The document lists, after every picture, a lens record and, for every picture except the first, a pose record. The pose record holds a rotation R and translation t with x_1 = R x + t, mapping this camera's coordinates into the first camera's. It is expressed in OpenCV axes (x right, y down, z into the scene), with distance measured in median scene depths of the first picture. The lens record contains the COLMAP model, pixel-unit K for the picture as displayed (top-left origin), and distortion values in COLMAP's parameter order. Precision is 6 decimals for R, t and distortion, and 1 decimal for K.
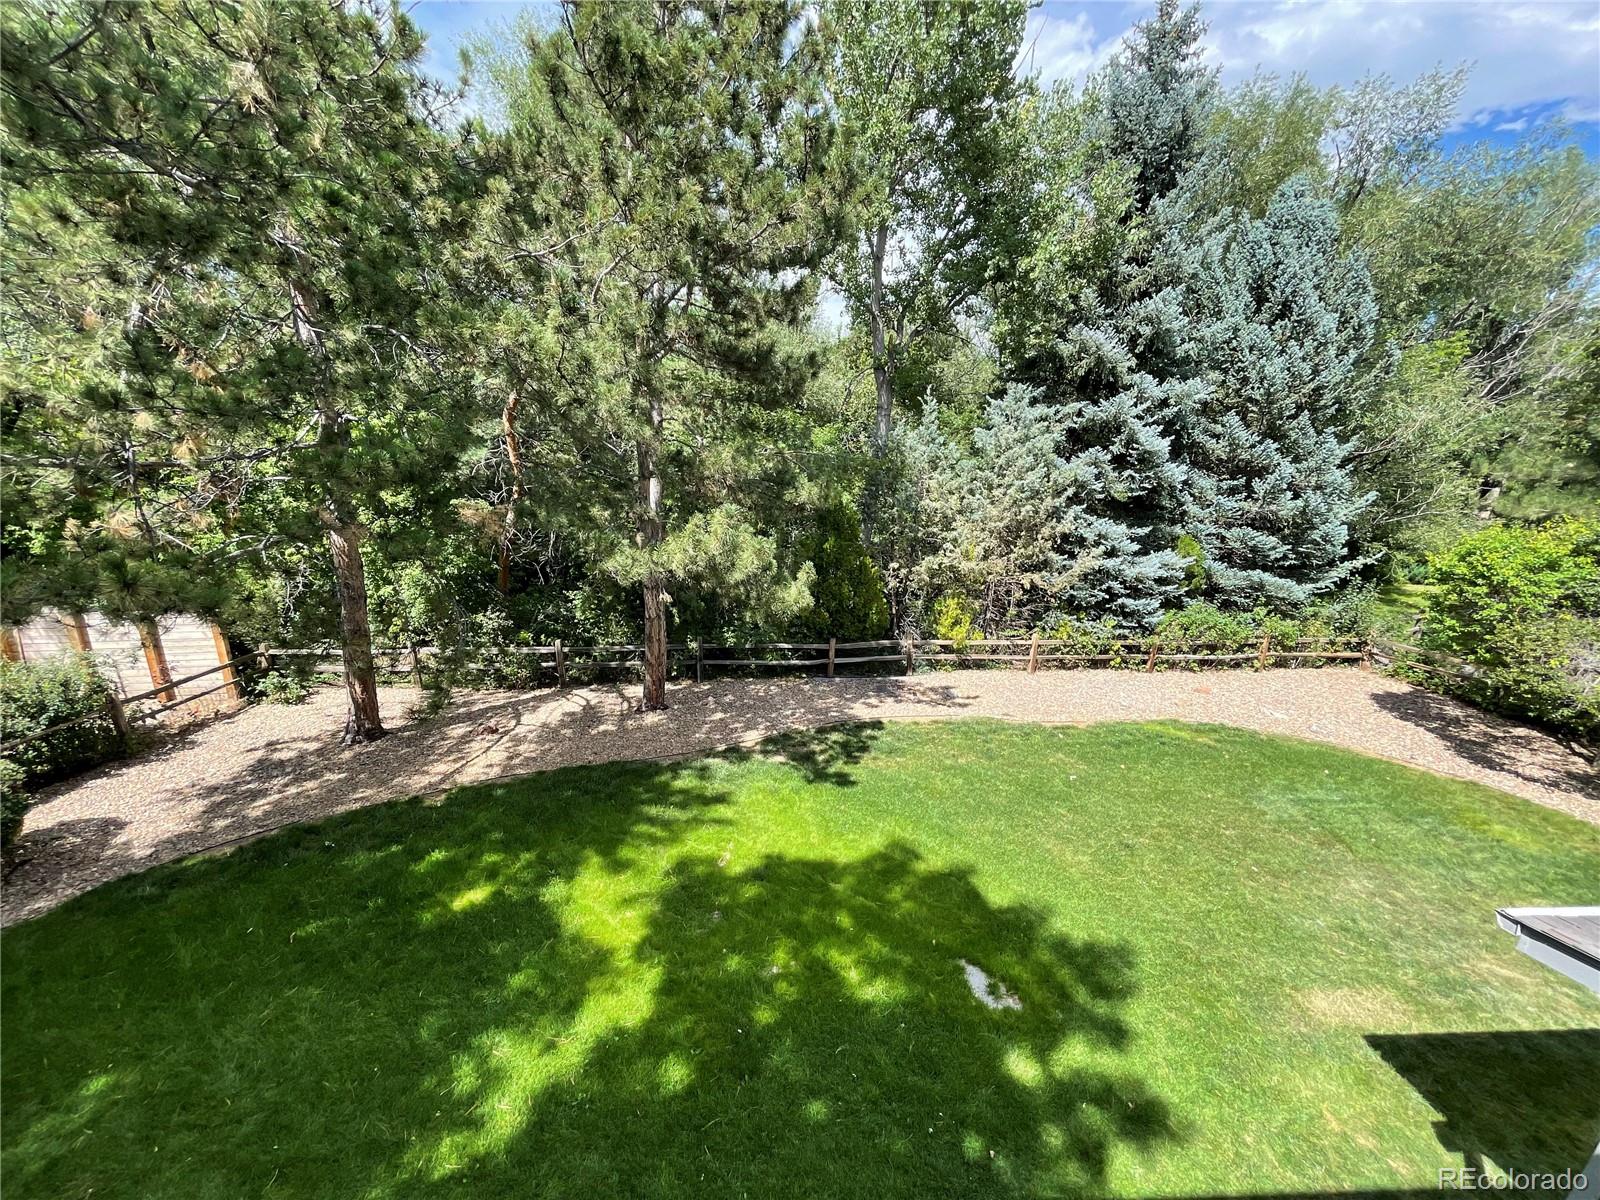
lens RADIAL K [[637.0, 0, 796.4], [0, 637.0, 599.8], [0, 0, 1]] dist [-0.004646, -0.000805]
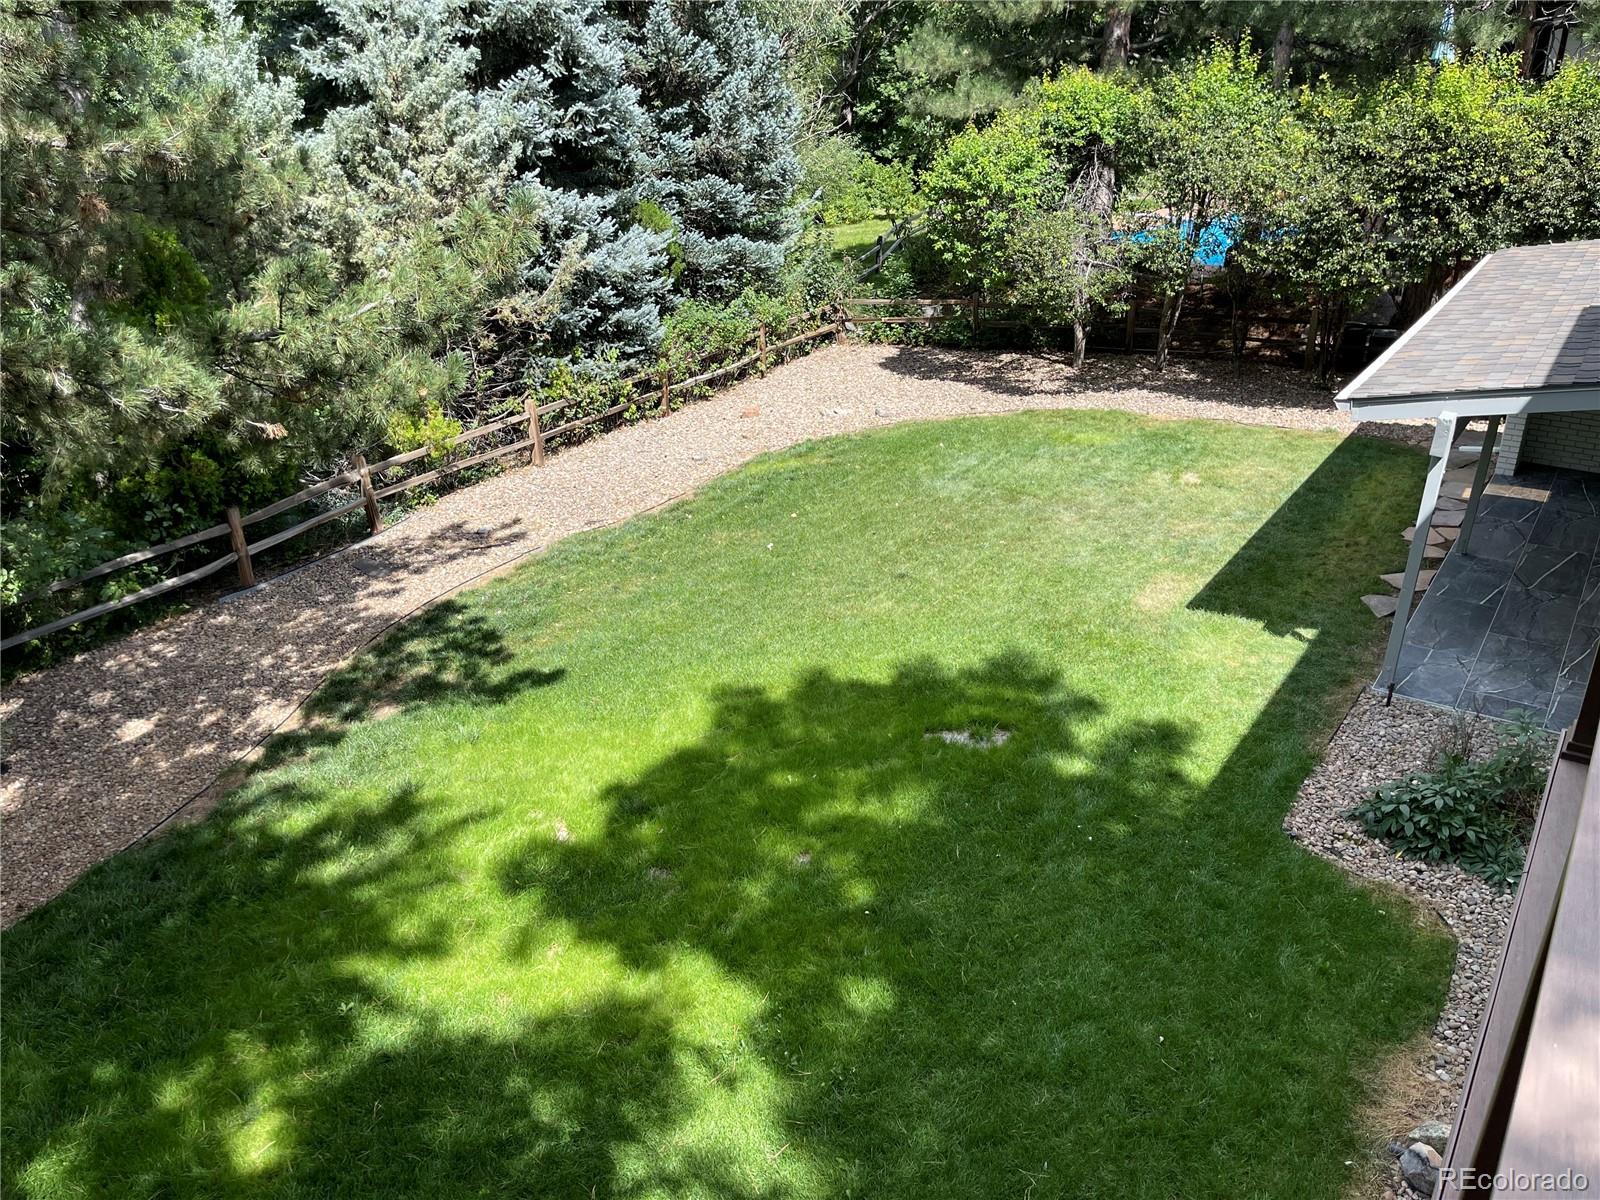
lens RADIAL K [[1221.0, 0, 803.2], [0, 1221.0, 585.5], [0, 0, 1]] dist [0.017293, 0.000530]
pose [[0.600661, -0.360697, 0.713515, -0.368922], [0.254863, 0.932273, 0.256732, -0.013804], [-0.757794, 0.027640, 0.651909, 0.056854]]
